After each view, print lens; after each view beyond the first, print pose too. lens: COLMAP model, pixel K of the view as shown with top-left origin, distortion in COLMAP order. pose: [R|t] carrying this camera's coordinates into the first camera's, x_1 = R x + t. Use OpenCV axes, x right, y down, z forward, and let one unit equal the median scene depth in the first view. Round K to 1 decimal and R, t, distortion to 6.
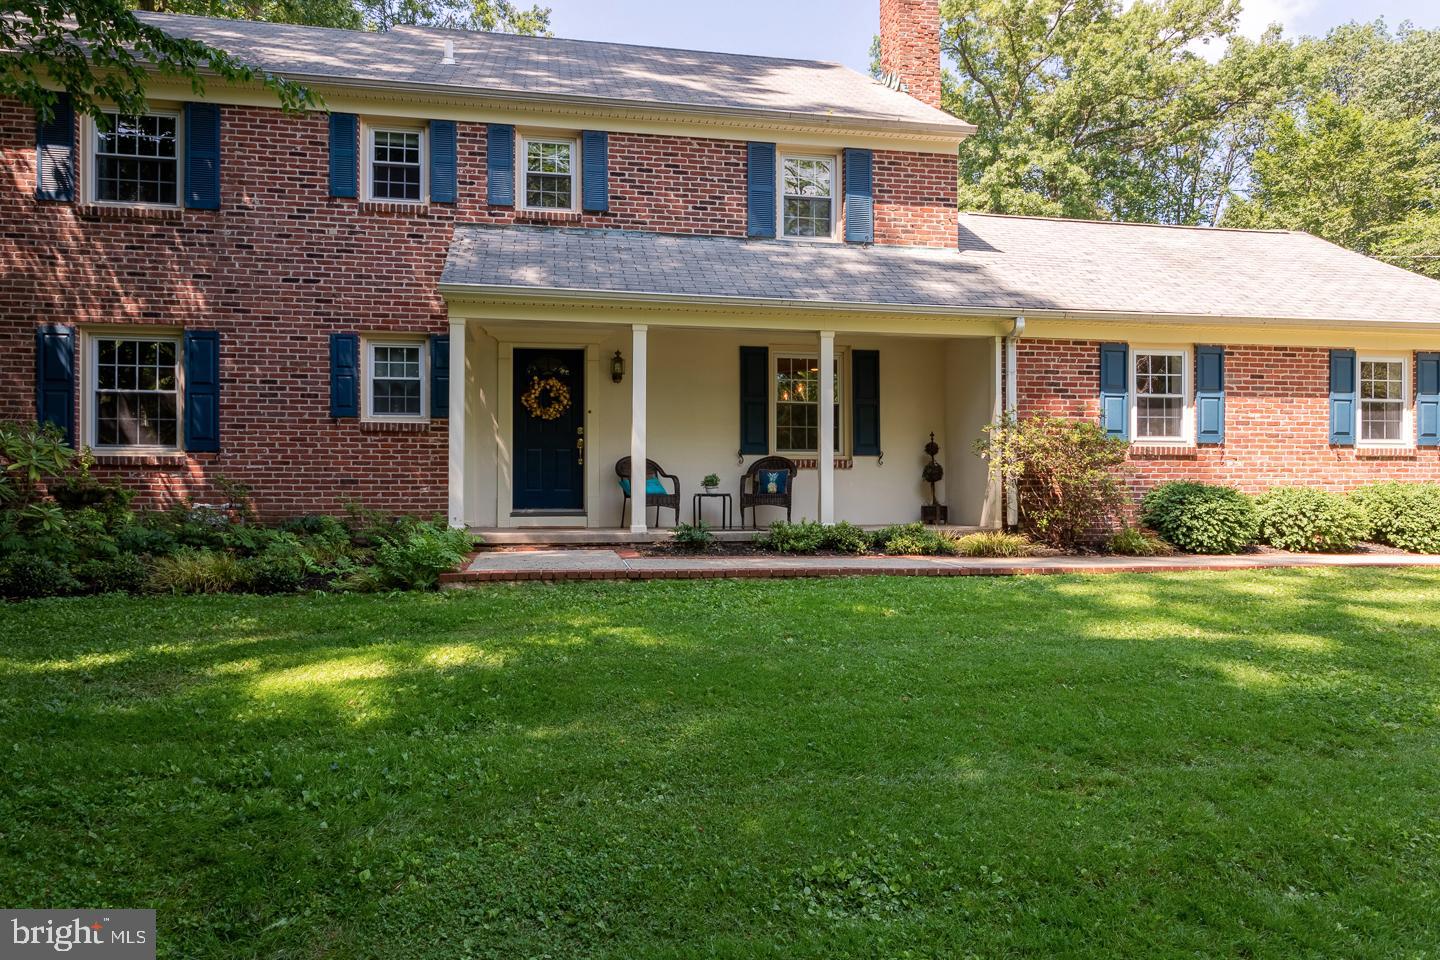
lens RADIAL K [[979.2, 0, 720.7], [0, 979.2, 478.0], [0, 0, 1]] dist [-0.004542, -0.000489]
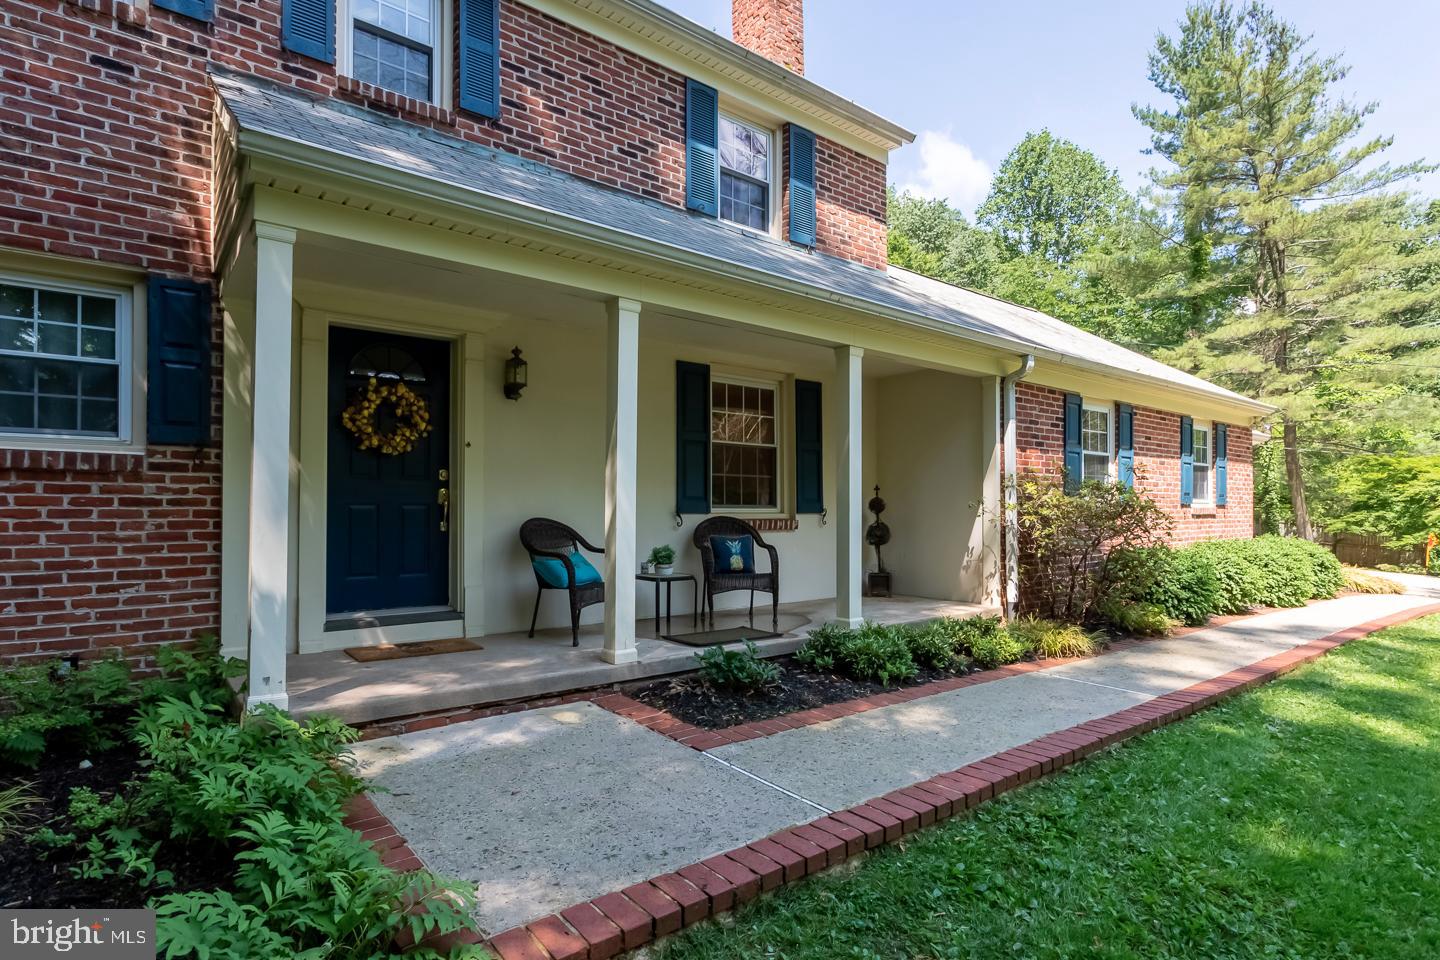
lens RADIAL K [[750.6, 0, 717.6], [0, 750.6, 494.6], [0, 0, 1]] dist [-0.000767, -0.000075]
pose [[0.881780, 0.011176, 0.471528, -0.215348], [-0.010541, 0.999936, -0.003989, -0.036435], [-0.471542, -0.001453, 0.881842, 0.519201]]
